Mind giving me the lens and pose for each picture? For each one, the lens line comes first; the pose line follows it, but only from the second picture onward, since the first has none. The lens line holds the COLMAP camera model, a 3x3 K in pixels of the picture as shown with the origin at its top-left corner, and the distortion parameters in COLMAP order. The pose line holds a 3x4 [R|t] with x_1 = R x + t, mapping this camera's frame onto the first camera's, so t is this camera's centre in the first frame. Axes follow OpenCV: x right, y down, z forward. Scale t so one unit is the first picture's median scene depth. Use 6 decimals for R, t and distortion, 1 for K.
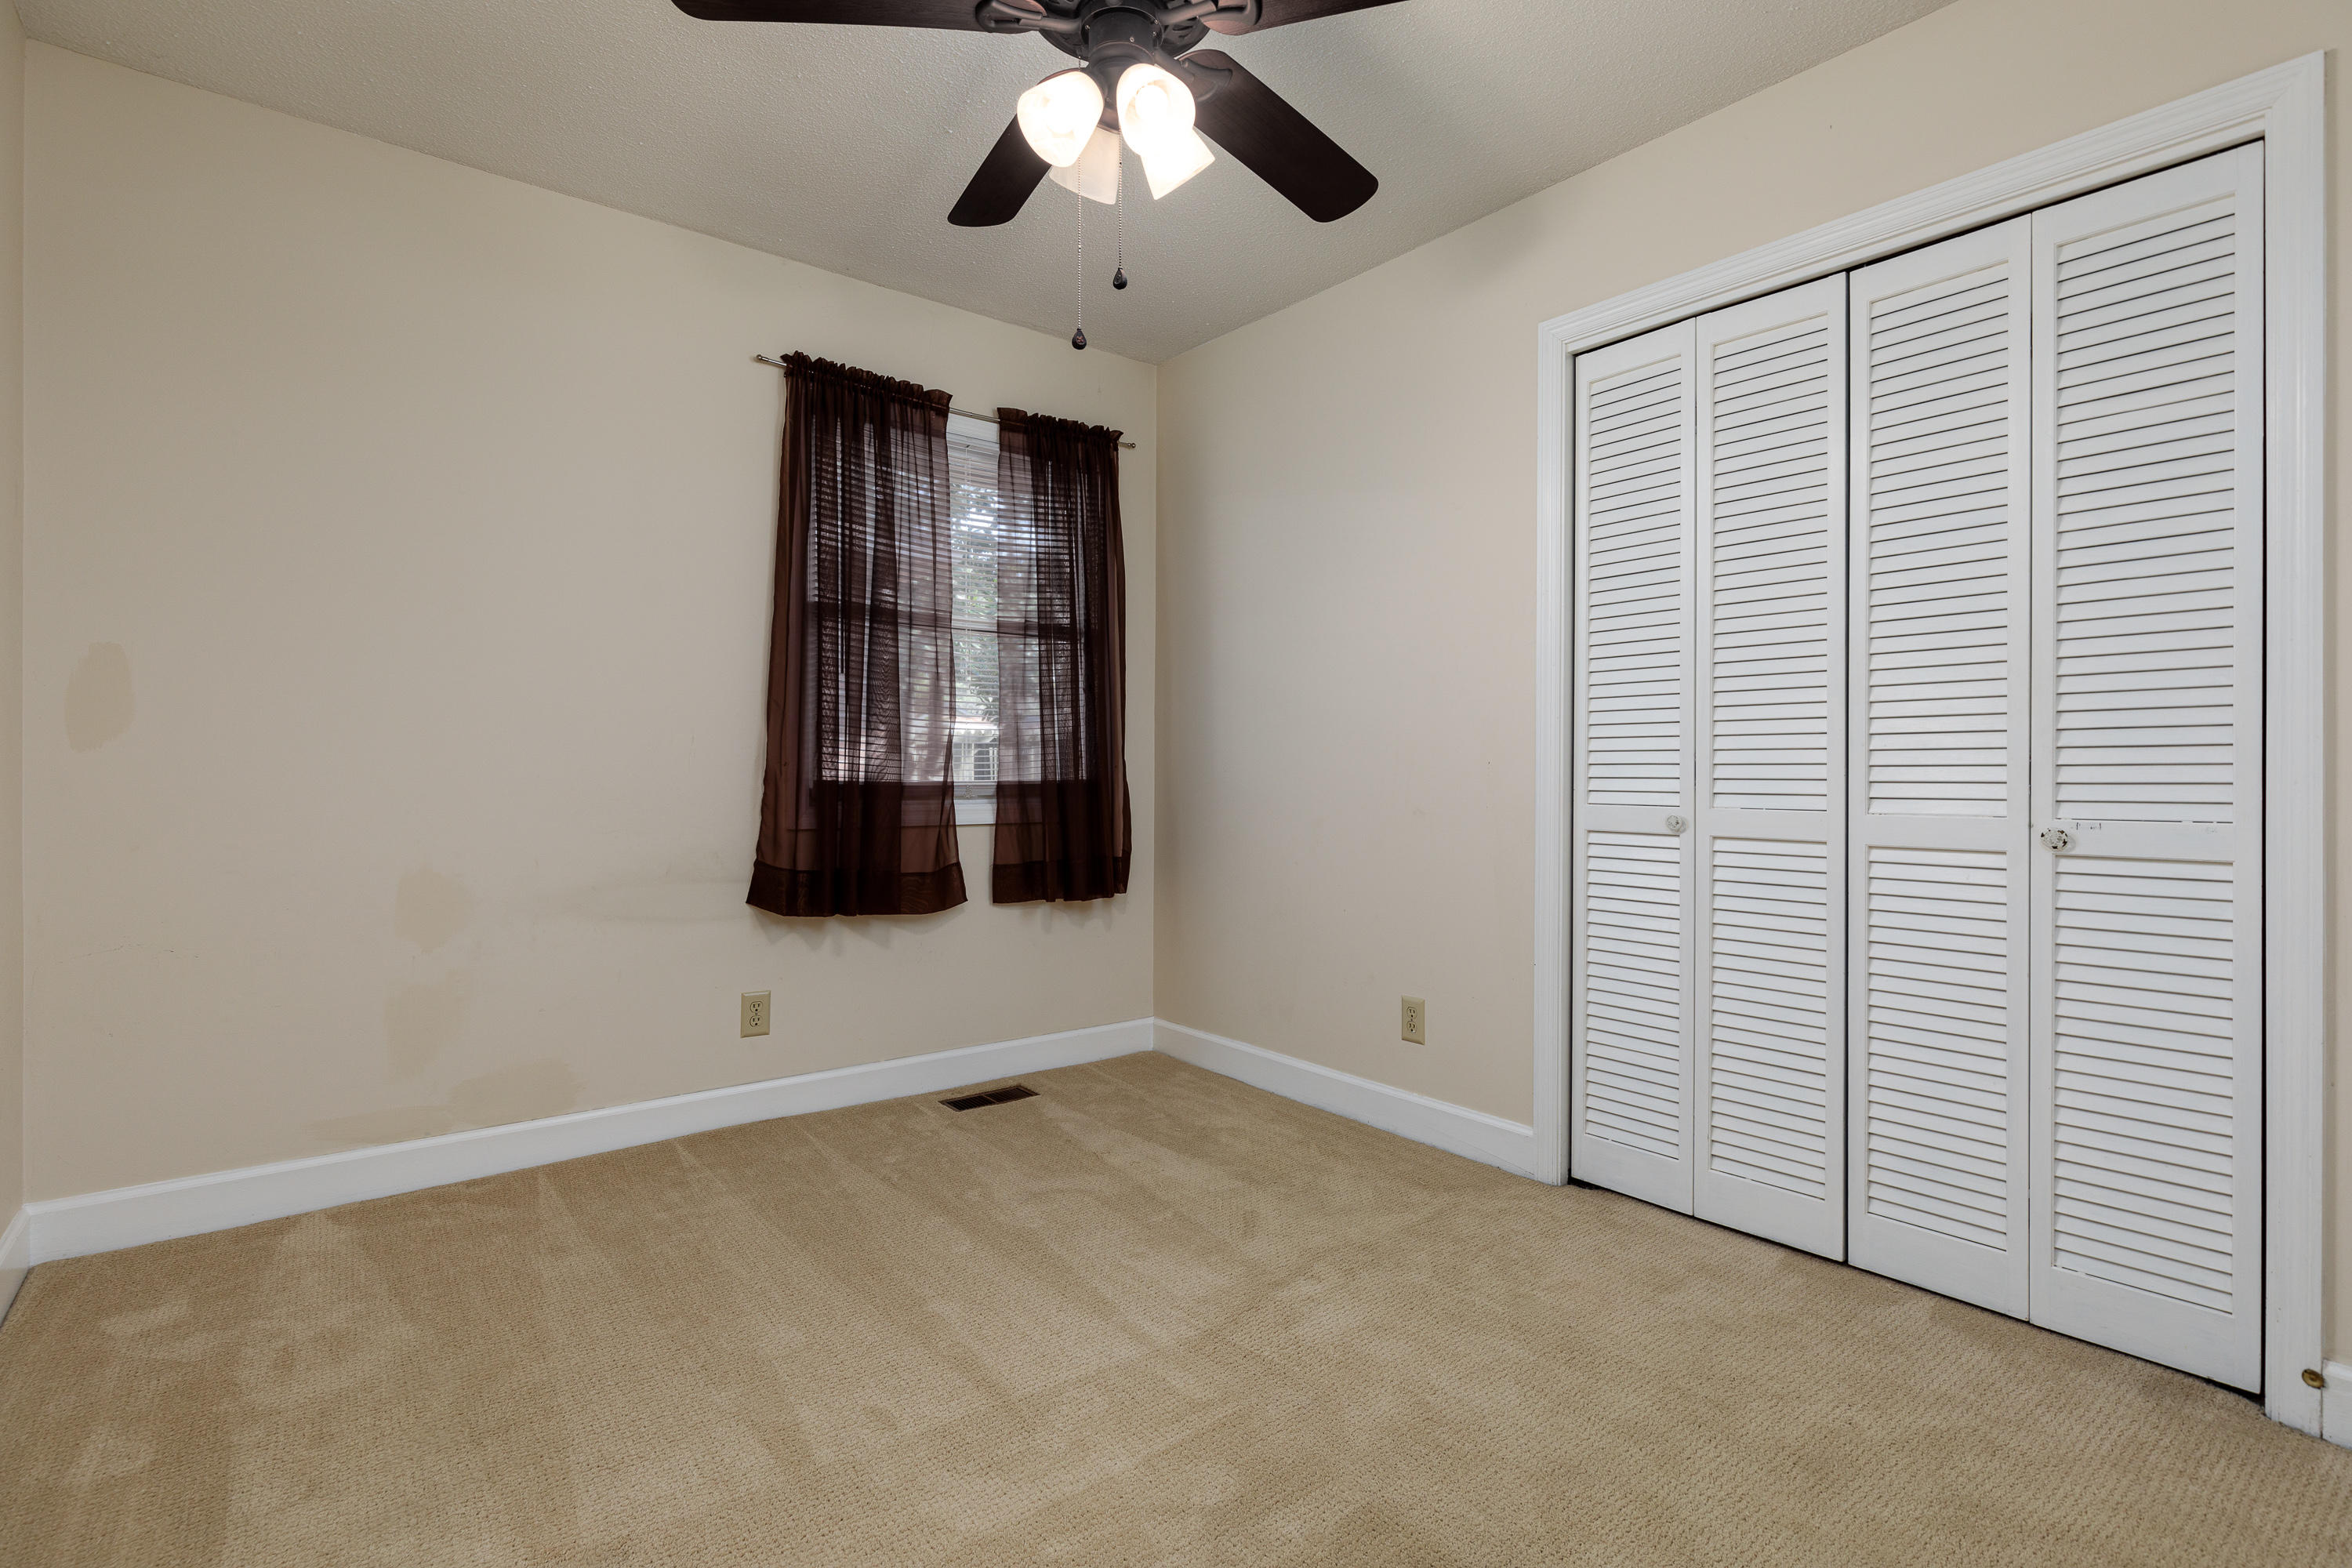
lens RADIAL K [[1112.3, 0, 1173.9], [0, 1112.3, 762.7], [0, 0, 1]] dist [-0.000146, -0.000029]
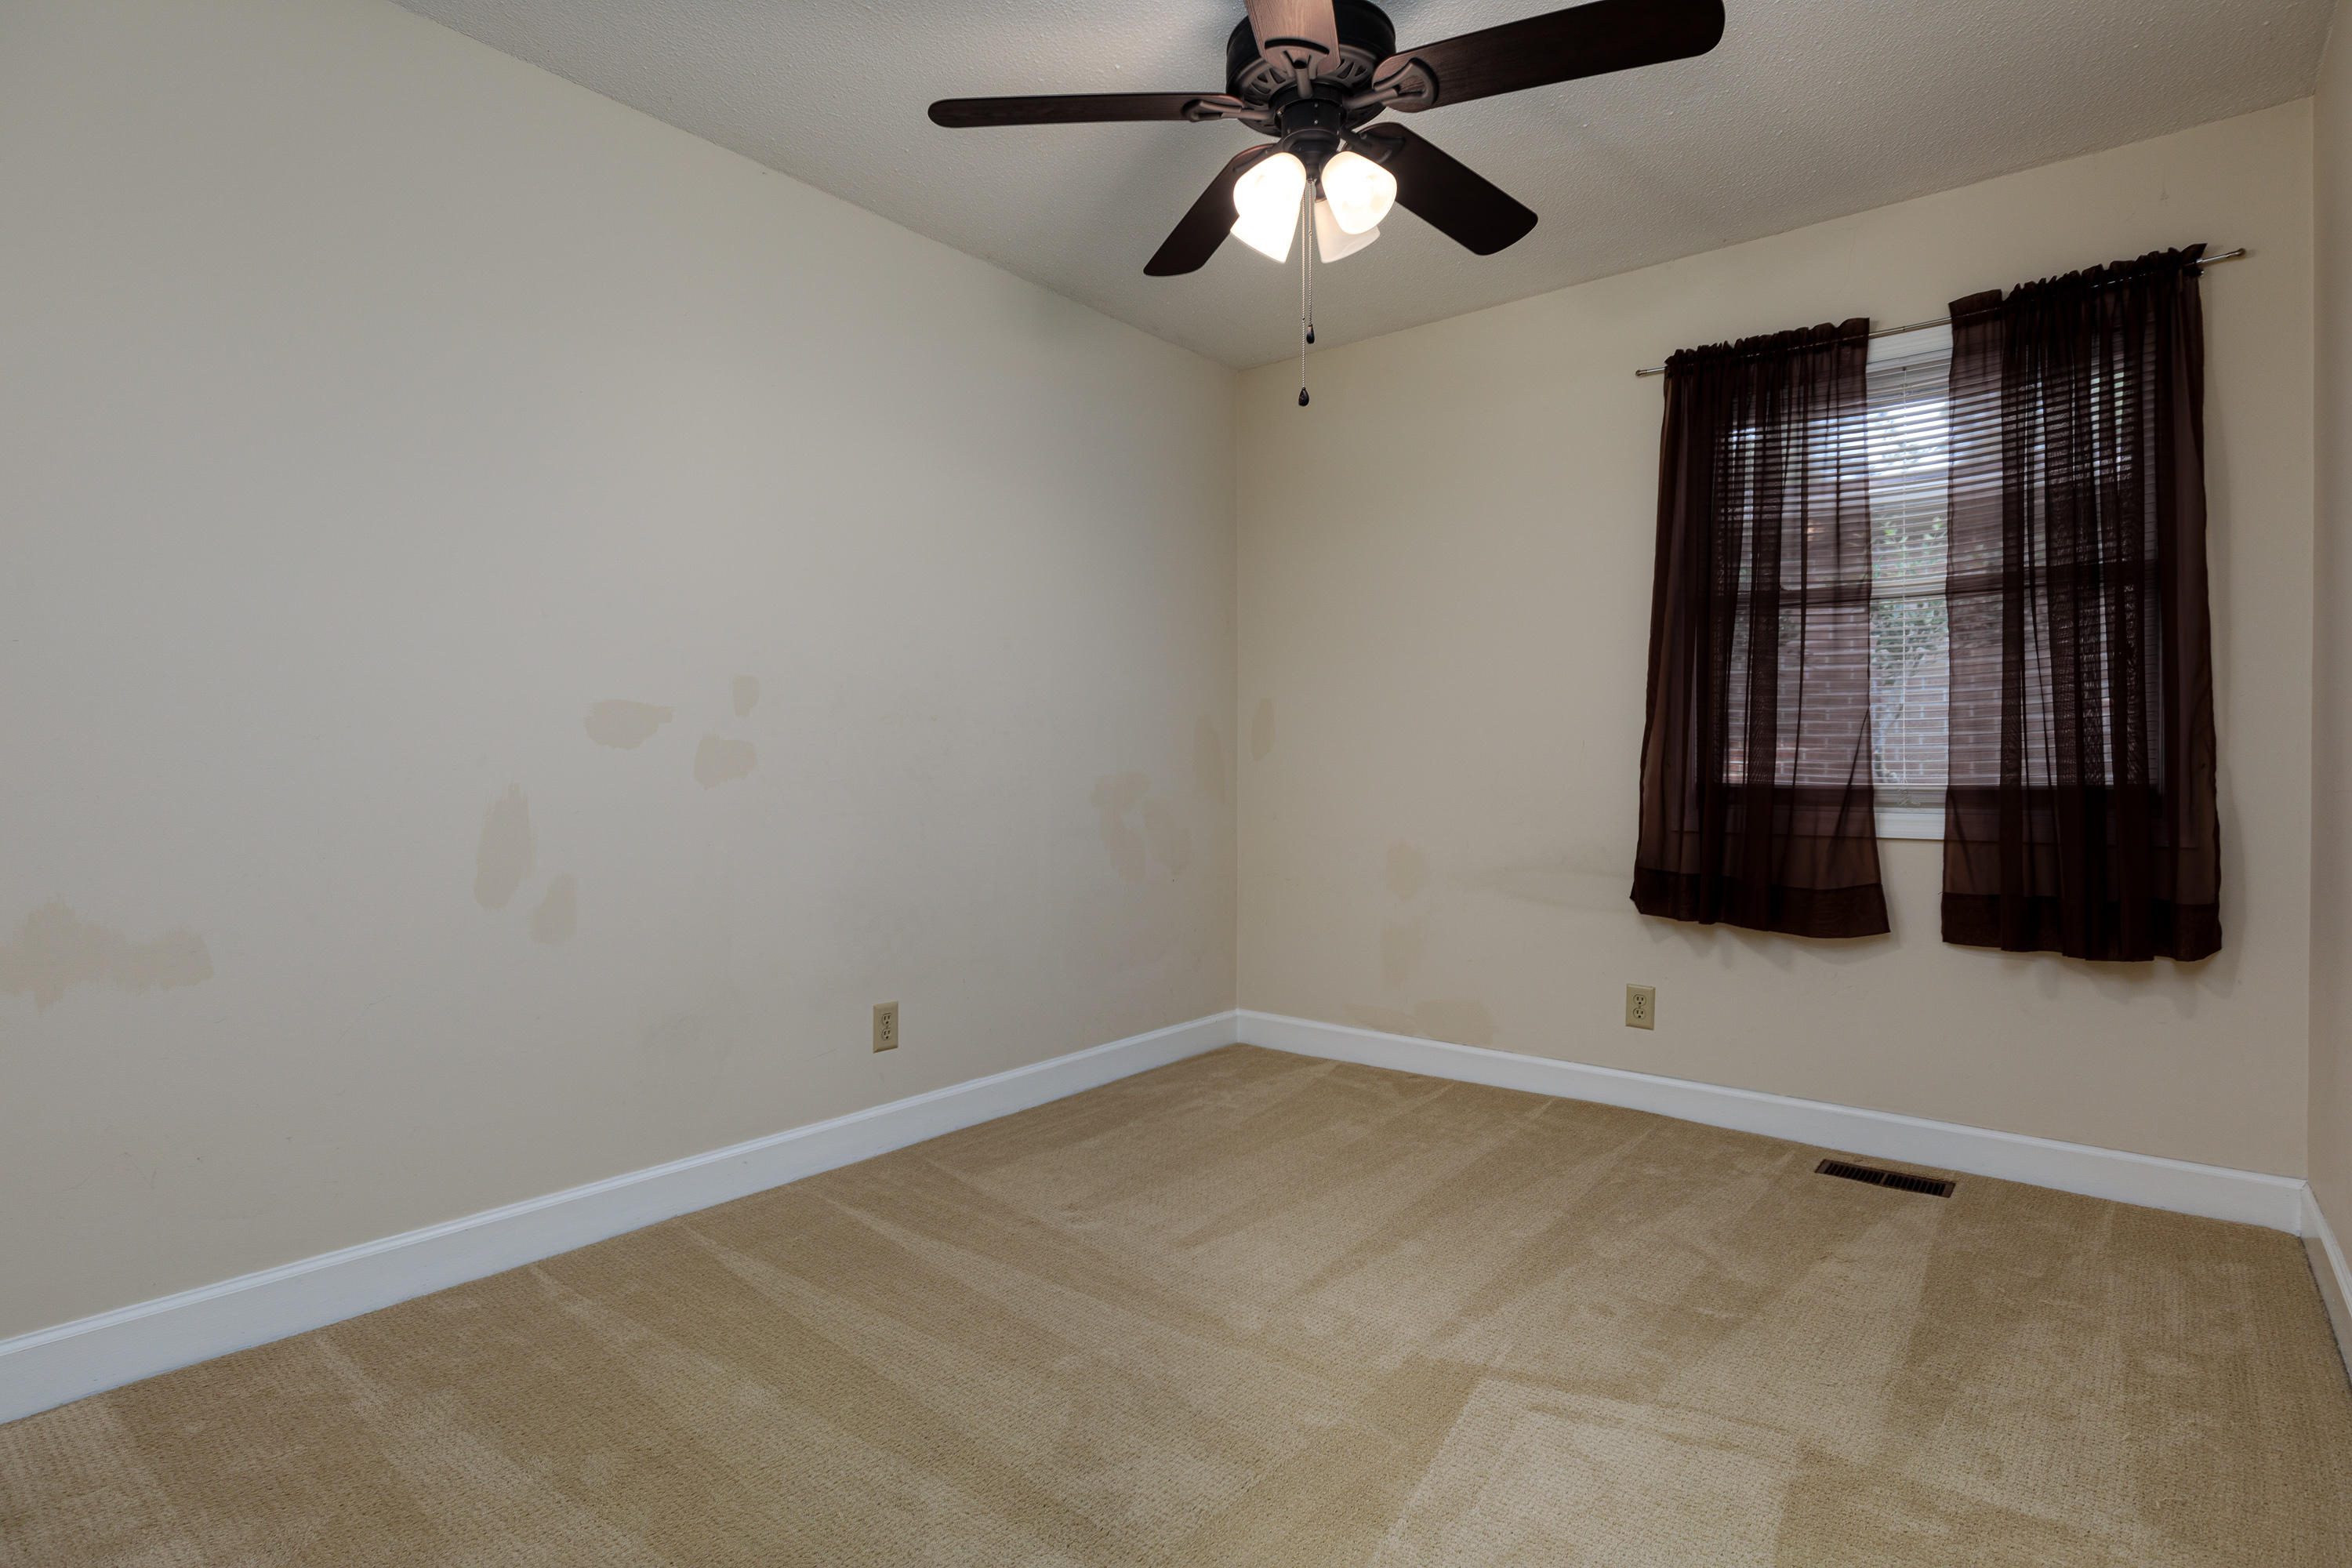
lens RADIAL K [[1206.2, 0, 1174.9], [0, 1206.2, 767.3], [0, 0, 1]] dist [0.001418, 0.000474]
pose [[0.212144, -0.006234, -0.977219, 0.570453], [0.003533, 0.999978, -0.005612, 0.007035], [0.977232, -0.002262, 0.212161, 0.306394]]
